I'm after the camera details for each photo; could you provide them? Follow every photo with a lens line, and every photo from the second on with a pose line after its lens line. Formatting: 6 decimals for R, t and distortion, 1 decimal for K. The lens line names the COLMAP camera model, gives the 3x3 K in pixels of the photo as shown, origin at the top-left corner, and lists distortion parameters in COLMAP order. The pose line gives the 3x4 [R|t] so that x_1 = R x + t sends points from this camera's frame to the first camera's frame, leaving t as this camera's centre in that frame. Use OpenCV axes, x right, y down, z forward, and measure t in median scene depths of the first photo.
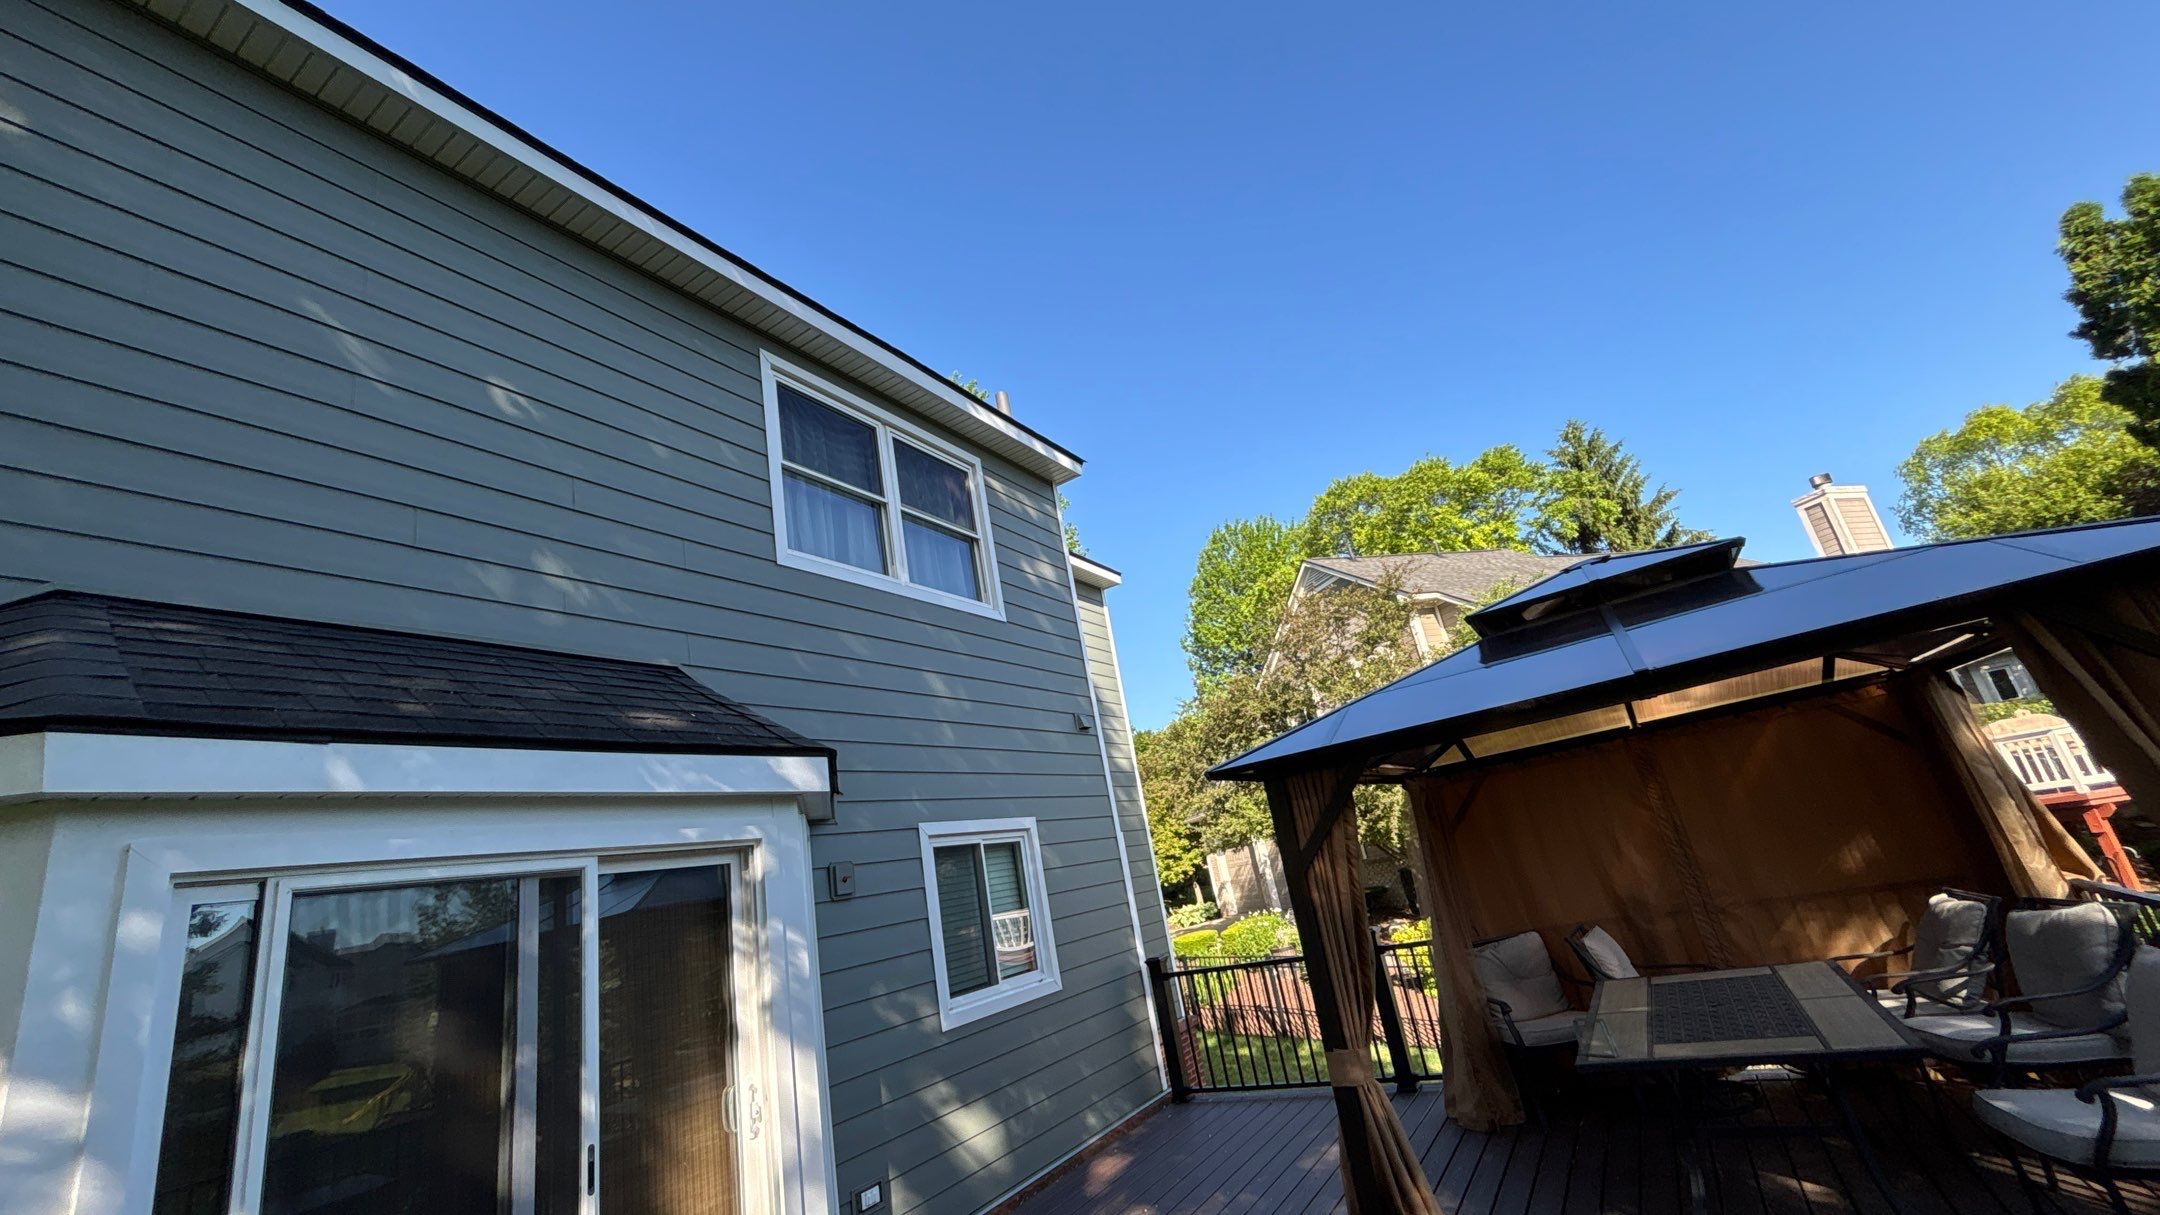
lens RADIAL K [[867.7, 0, 1083.2], [0, 867.7, 610.8], [0, 0, 1]] dist [0.009452, -0.000571]
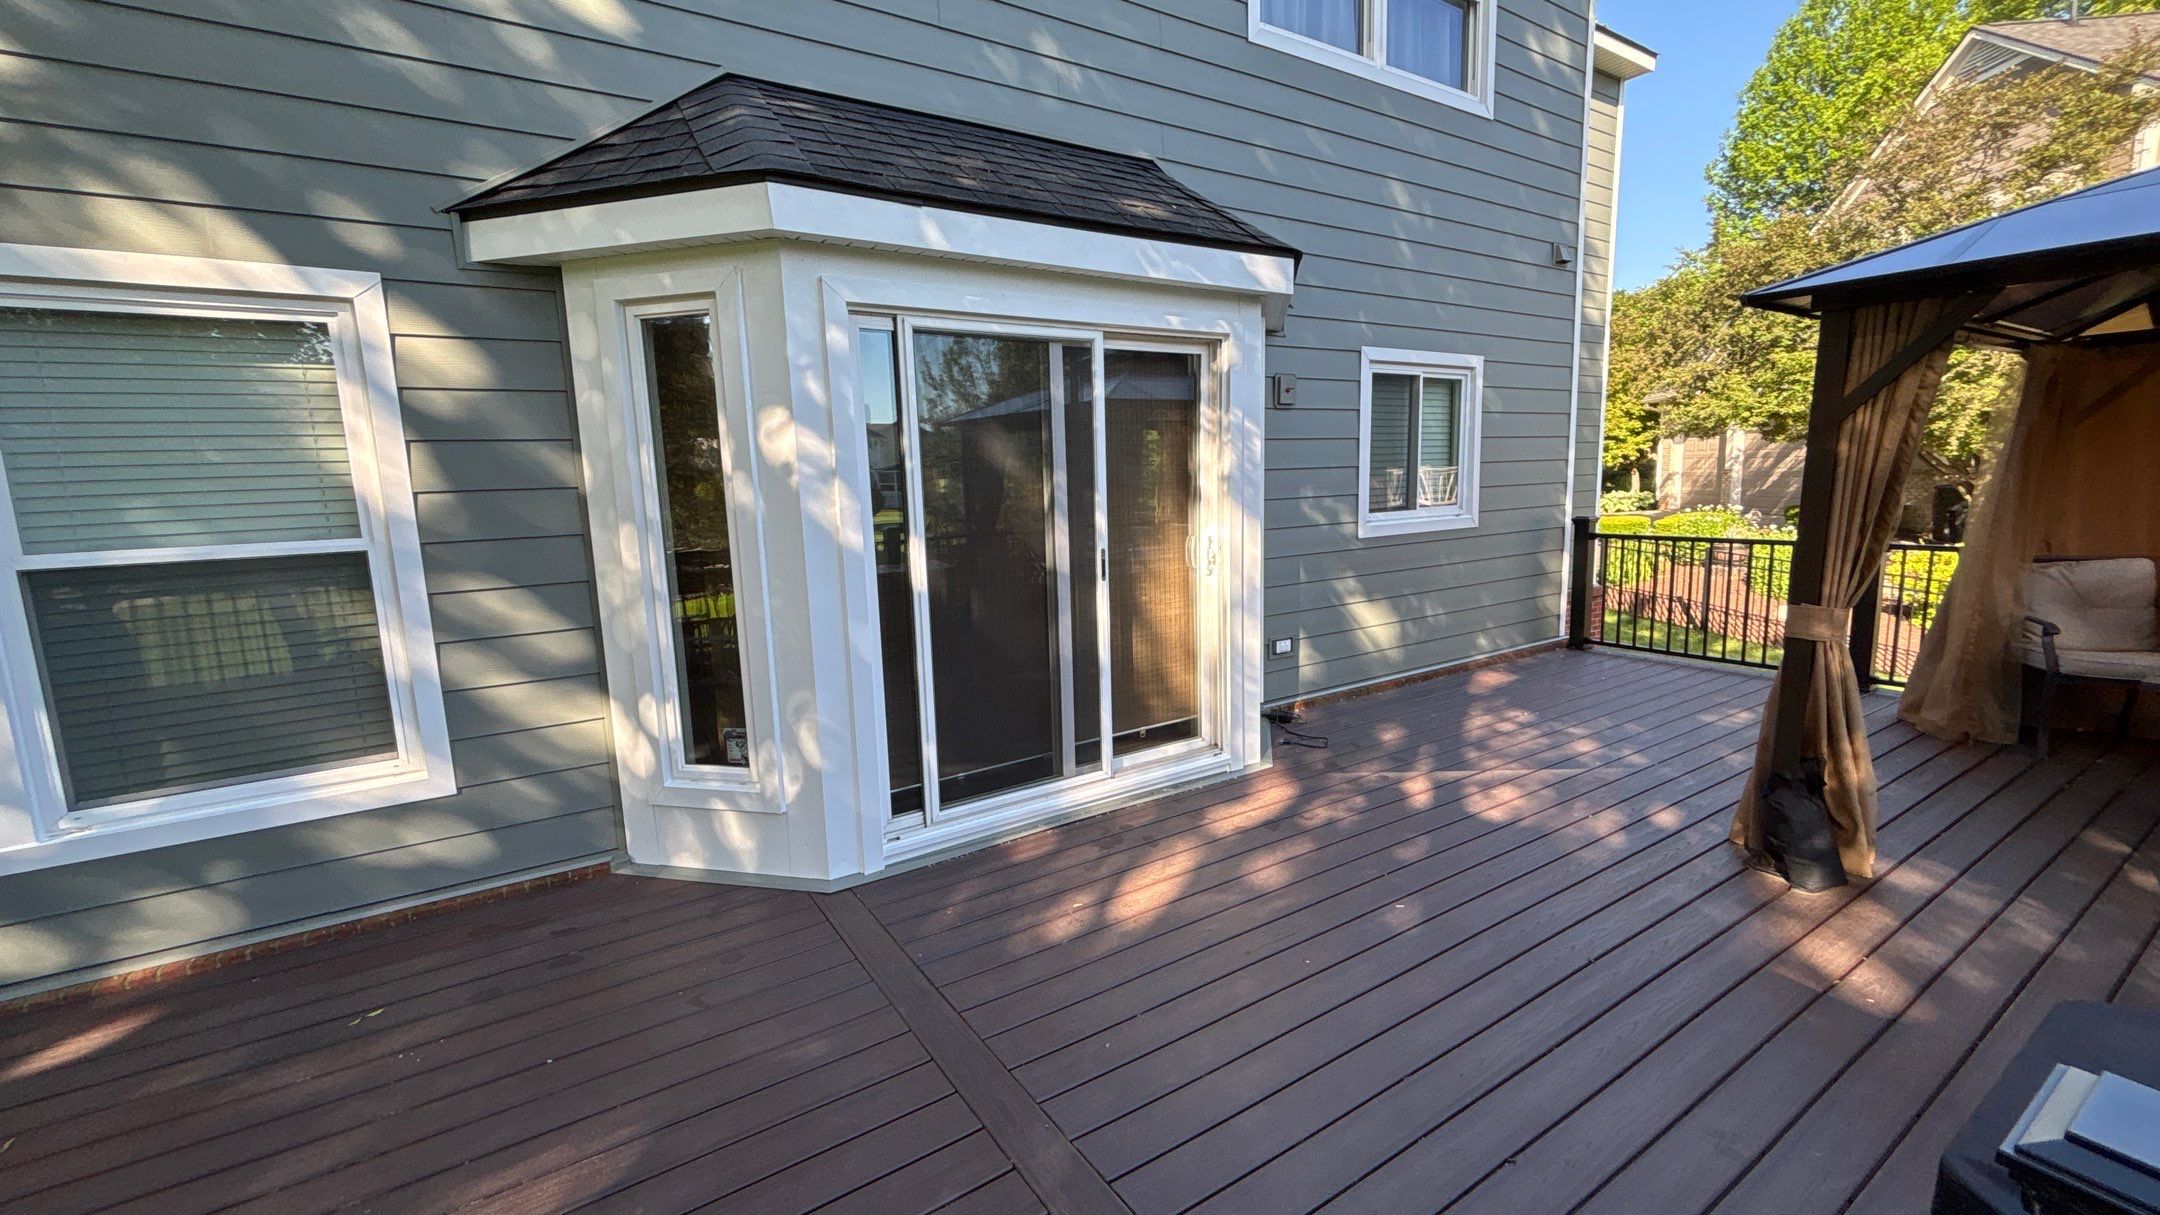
lens RADIAL K [[867.7, 0, 1083.1], [0, 867.7, 611.9], [0, 0, 1]] dist [0.009452, -0.000571]
pose [[0.900609, 0.206266, -0.382568, -0.028874], [0.003294, 0.876950, 0.480571, 0.027151], [0.434618, -0.434067, 0.789109, -0.052965]]
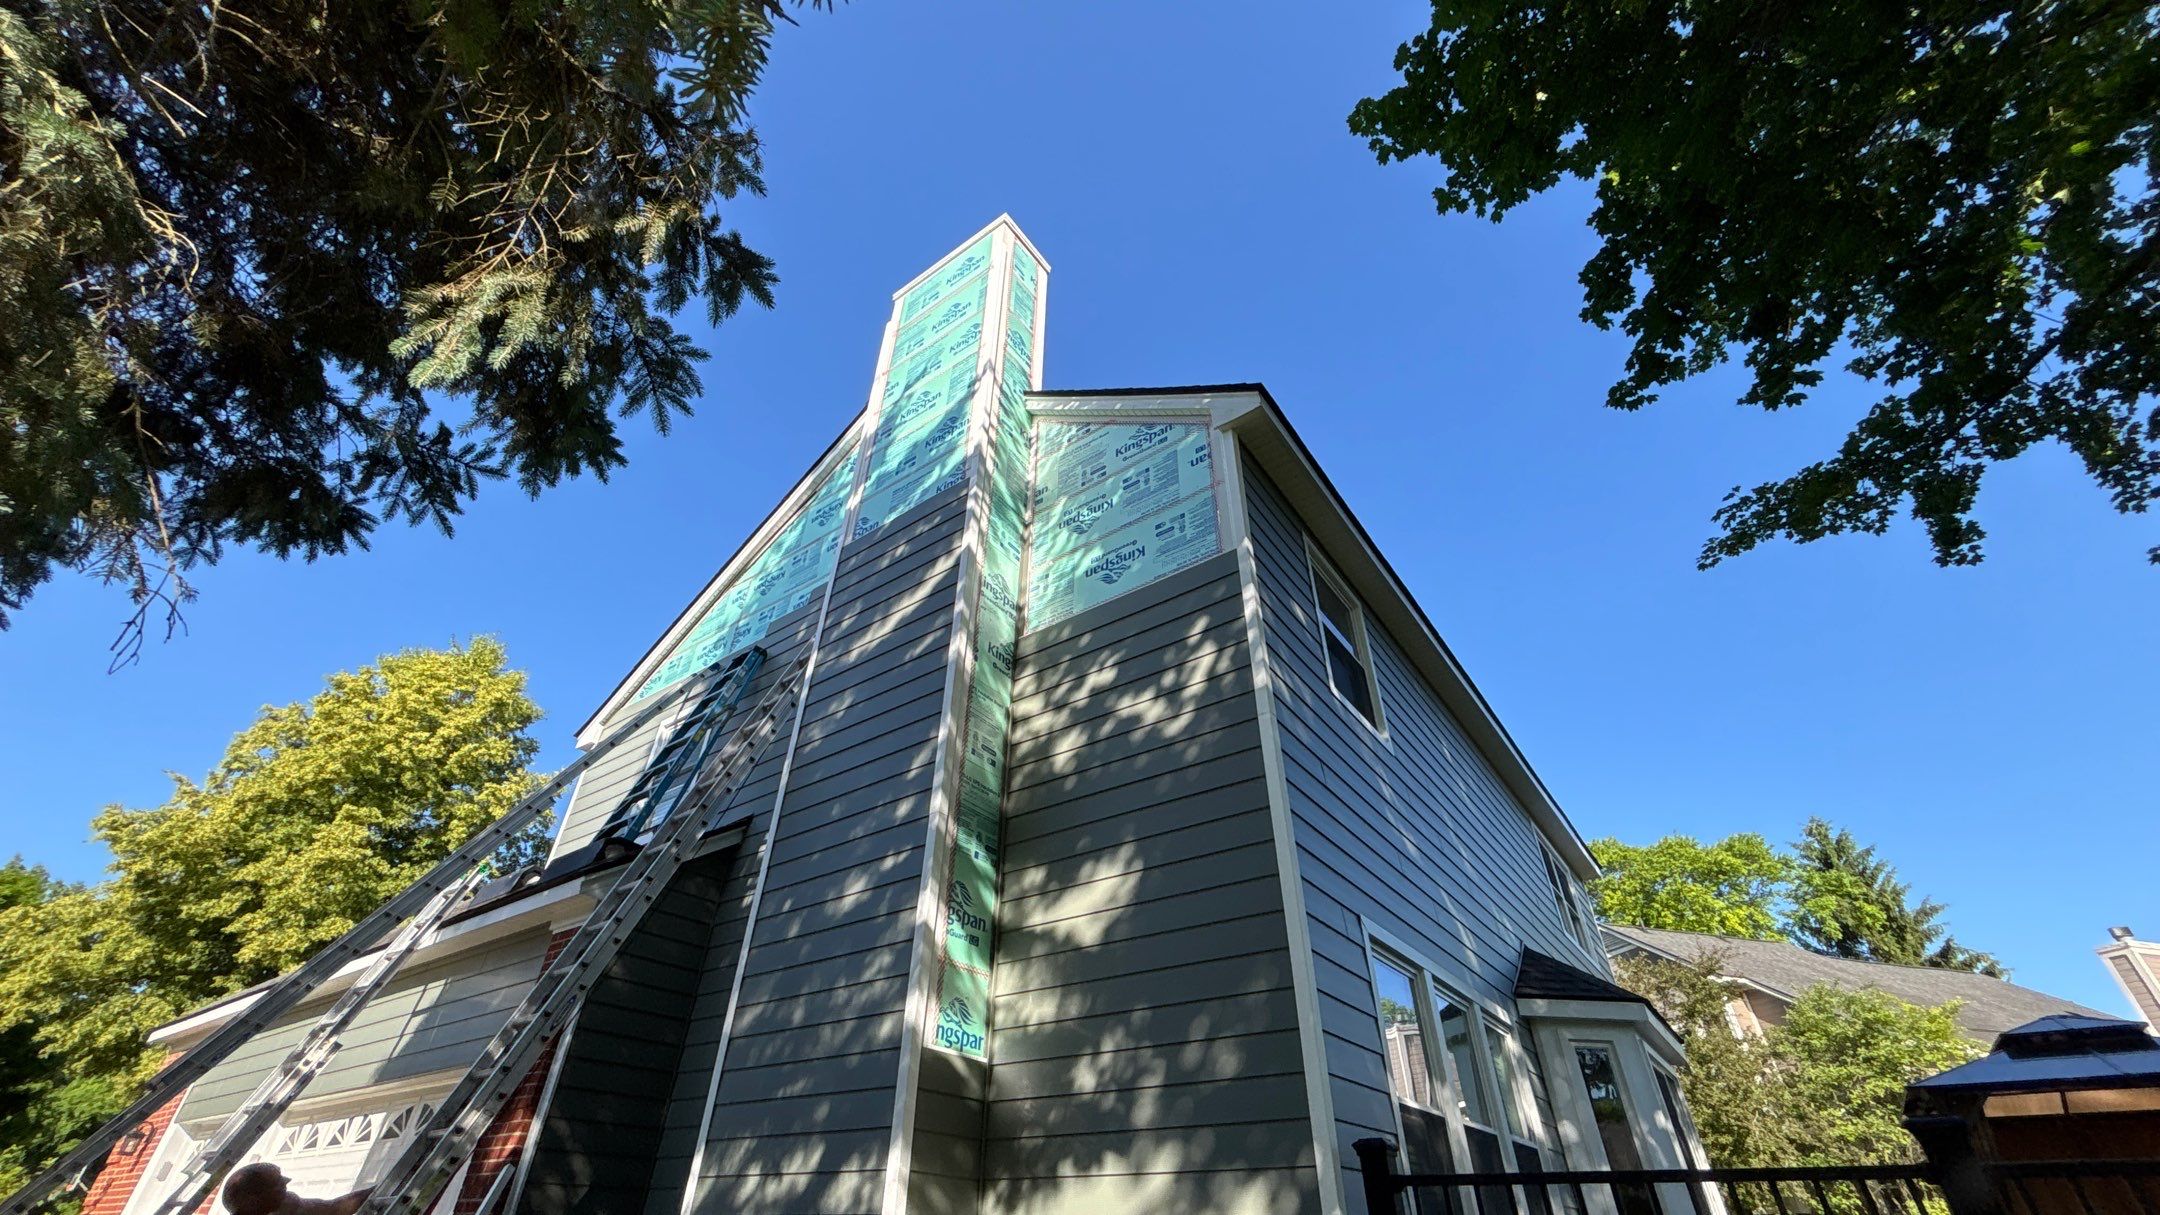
lens RADIAL K [[867.7, 0, 1082.9], [0, 867.7, 606.2], [0, 0, 1]] dist [0.009452, -0.000571]
pose [[0.981111, 0.109089, -0.159752, -1.217547], [-0.154622, 0.938493, -0.308745, 0.036628], [0.116246, 0.327615, 0.937633, -1.294472]]
